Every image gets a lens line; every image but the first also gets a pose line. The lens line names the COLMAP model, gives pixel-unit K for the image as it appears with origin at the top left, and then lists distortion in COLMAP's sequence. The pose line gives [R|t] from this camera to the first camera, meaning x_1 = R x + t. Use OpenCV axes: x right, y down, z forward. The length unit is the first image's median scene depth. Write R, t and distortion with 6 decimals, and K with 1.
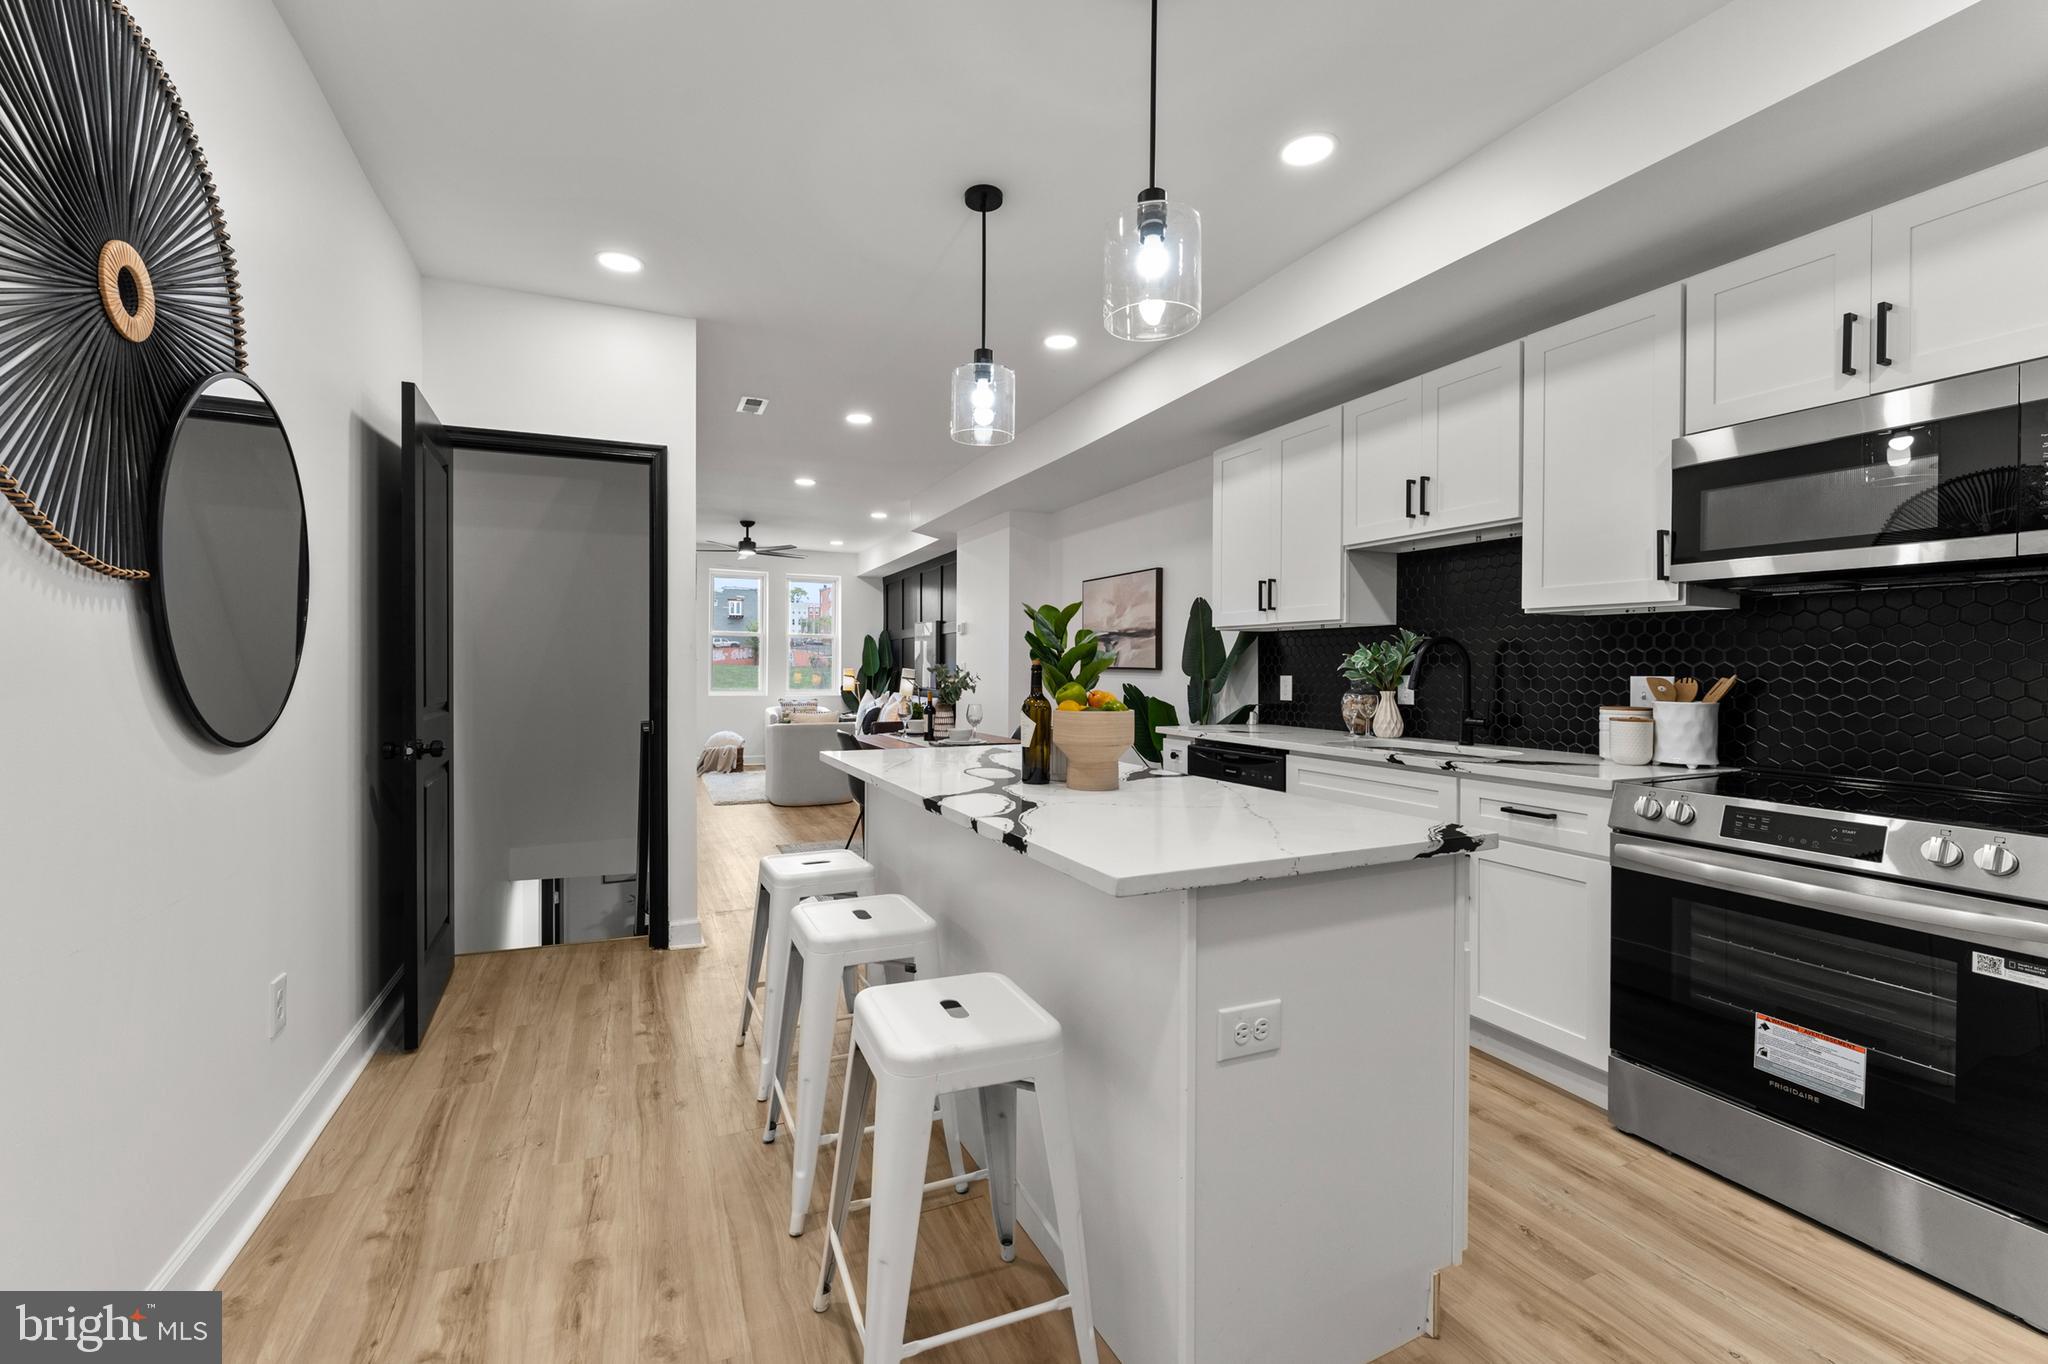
lens RADIAL K [[819.2, 0, 991.1], [0, 819.2, 667.5], [0, 0, 1]] dist [-0.001276, -0.000564]
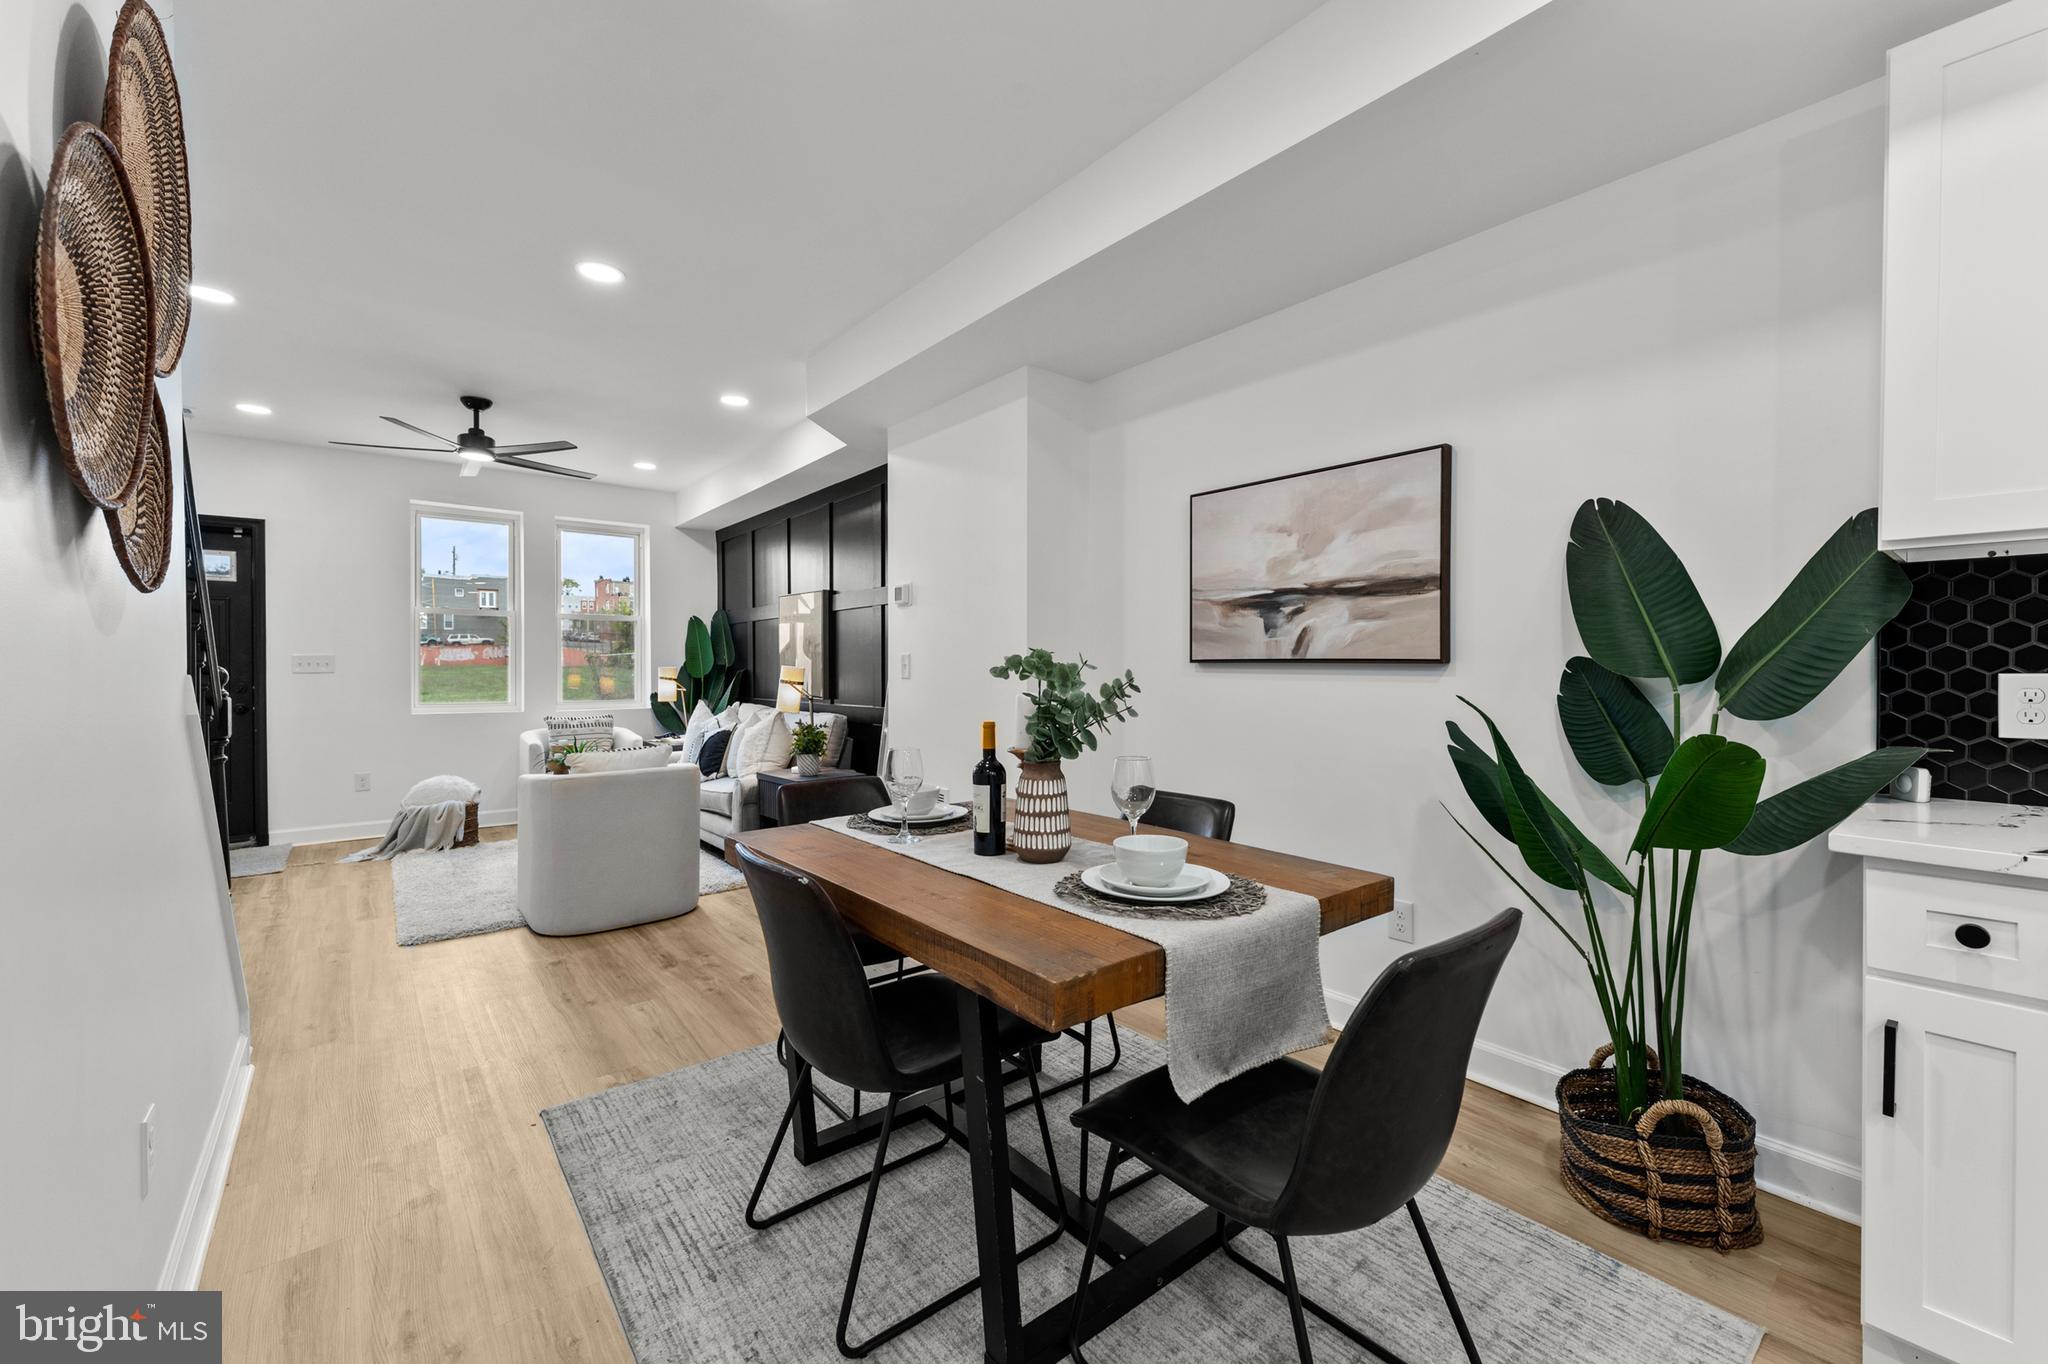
lens RADIAL K [[819.2, 0, 1021.1], [0, 819.2, 674.4], [0, 0, 1]] dist [-0.001276, -0.000564]
pose [[0.963097, -0.008567, 0.269018, -0.229762], [0.005803, 0.999922, 0.011069, 0.004337], [-0.269092, -0.009099, 0.963072, 0.900385]]
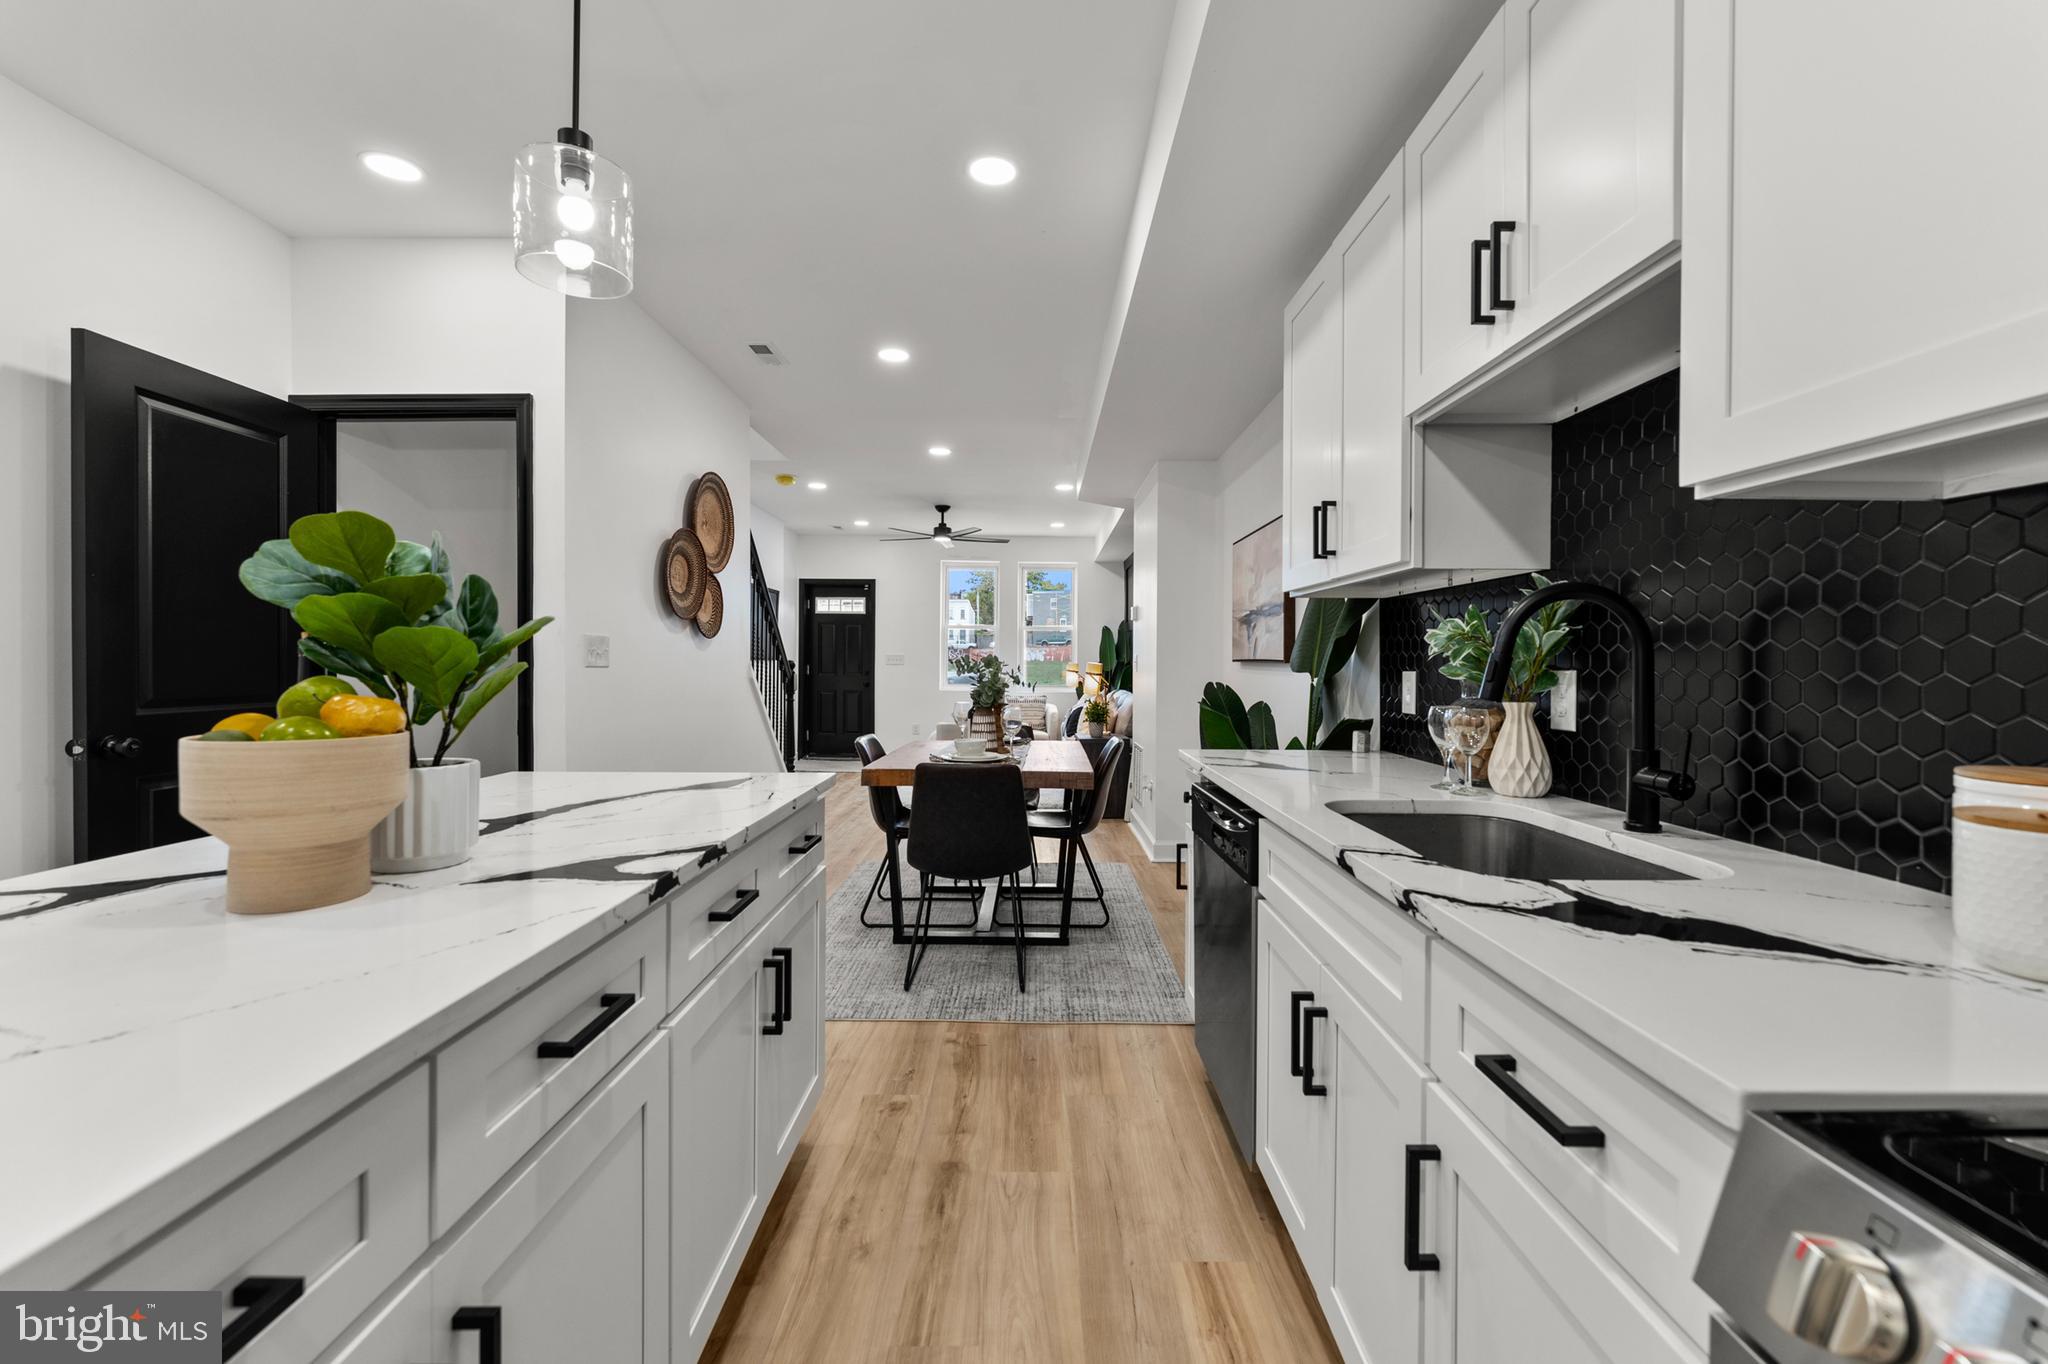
lens RADIAL K [[819.2, 0, 1032.8], [0, 819.2, 662.1], [0, 0, 1]] dist [-0.001276, -0.000564]
pose [[0.919511, 0.002031, -0.393060, 0.406118], [-0.003013, 0.999994, -0.001881, 0.006163], [0.393054, 0.002914, 0.919511, 0.423998]]
